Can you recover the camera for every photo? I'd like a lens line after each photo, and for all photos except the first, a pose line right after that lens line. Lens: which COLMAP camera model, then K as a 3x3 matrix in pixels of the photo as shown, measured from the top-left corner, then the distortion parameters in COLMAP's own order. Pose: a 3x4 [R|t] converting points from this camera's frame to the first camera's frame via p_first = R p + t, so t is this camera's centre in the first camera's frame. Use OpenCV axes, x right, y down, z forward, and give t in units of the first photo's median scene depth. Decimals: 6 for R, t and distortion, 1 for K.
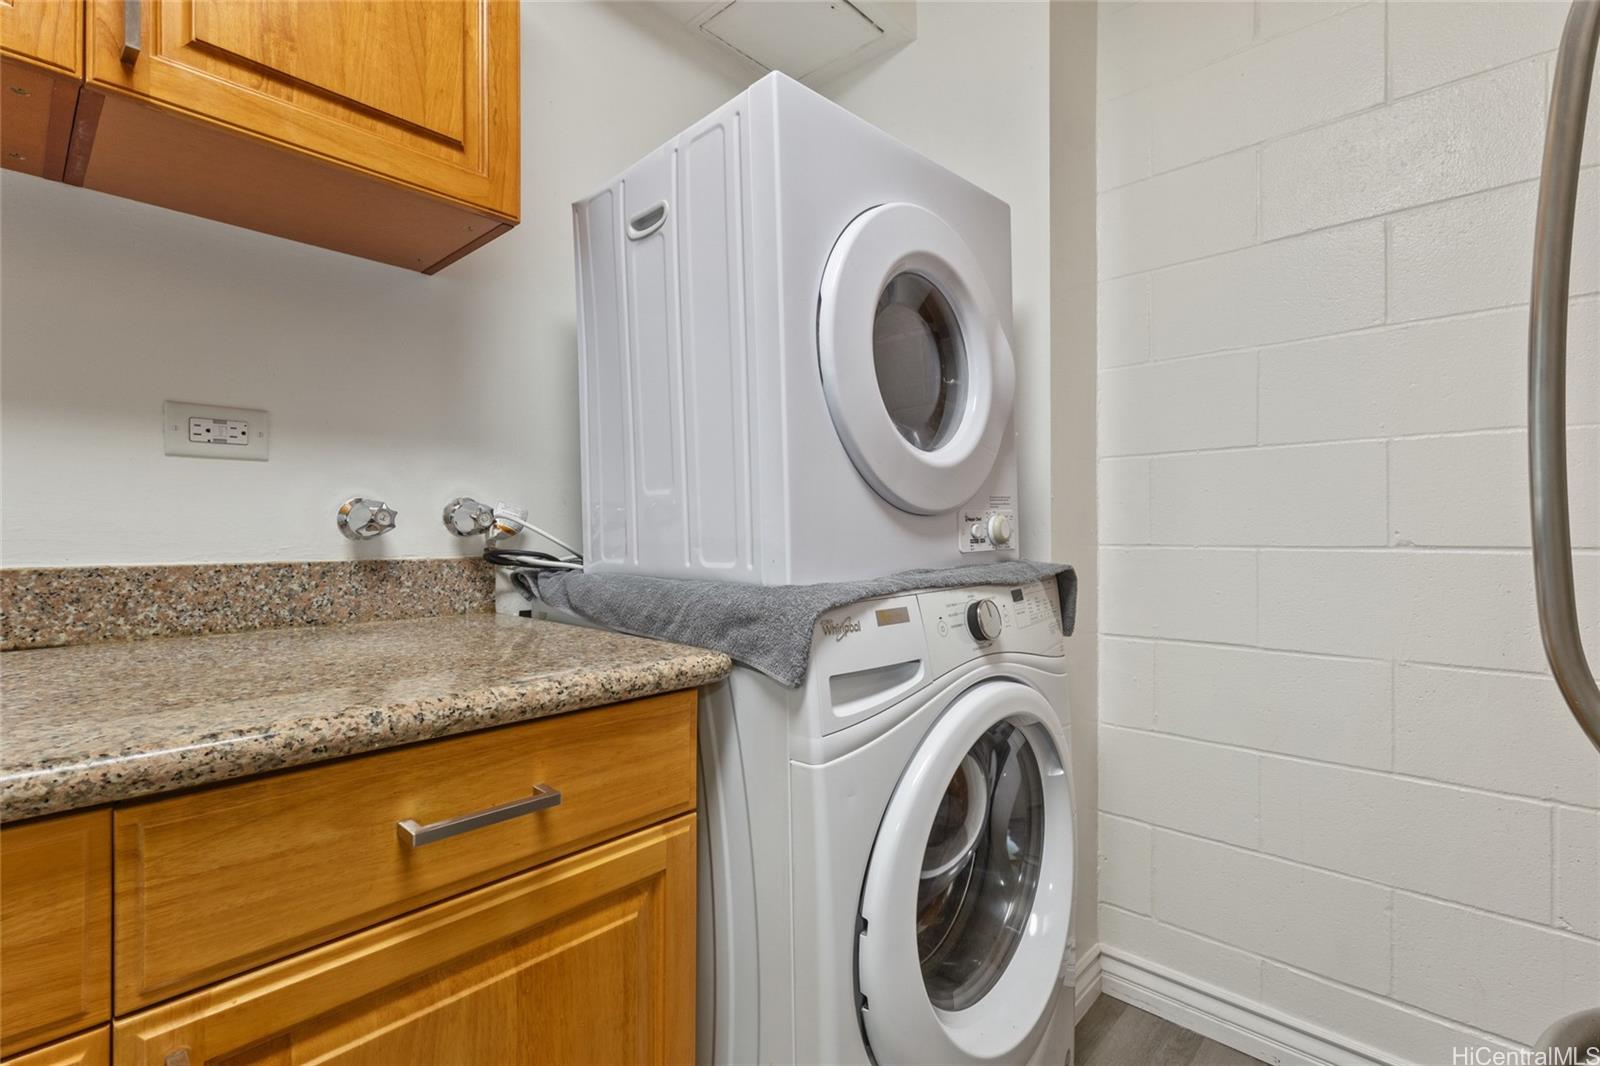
lens RADIAL K [[752.9, 0, 800.8], [0, 752.9, 519.2], [0, 0, 1]] dist [-0.001358, -0.000041]
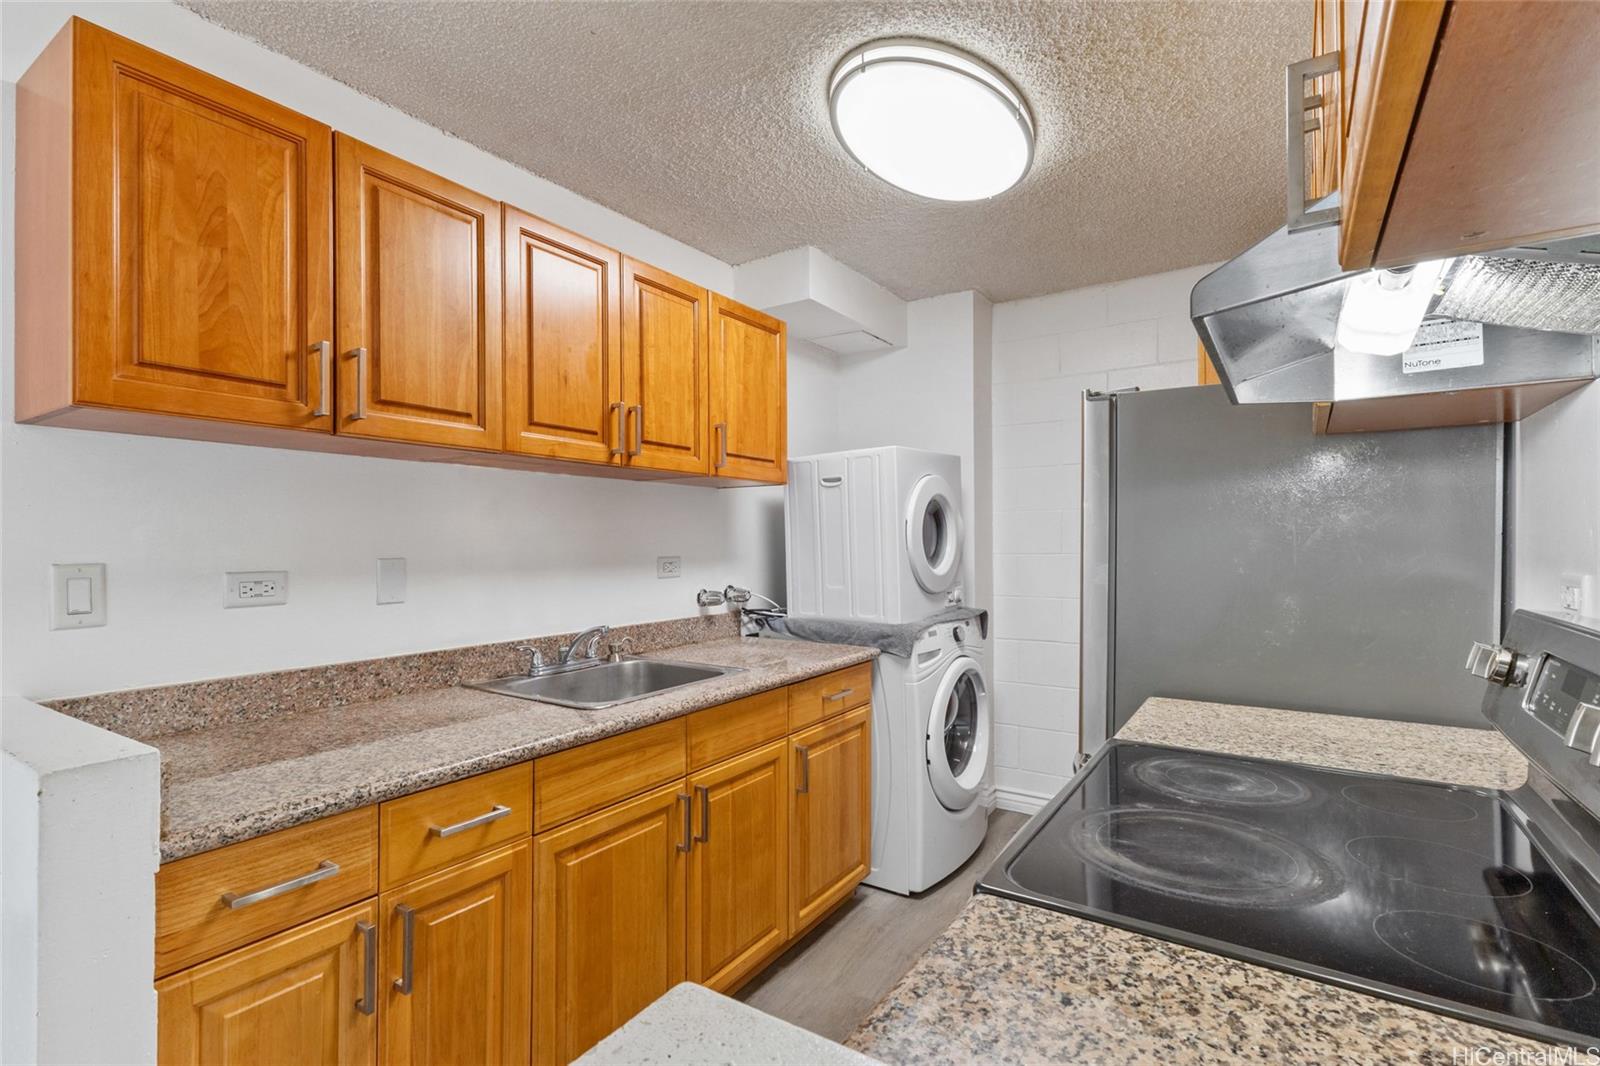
lens RADIAL K [[754.9, 0, 800.0], [0, 754.9, 533.0], [0, 0, 1]] dist [0.018592, 0.000274]
pose [[0.986683, -0.005330, 0.162569, -0.769634], [0.004718, 0.999980, 0.004153, -0.244456], [-0.162588, -0.003331, 0.986688, -1.600190]]
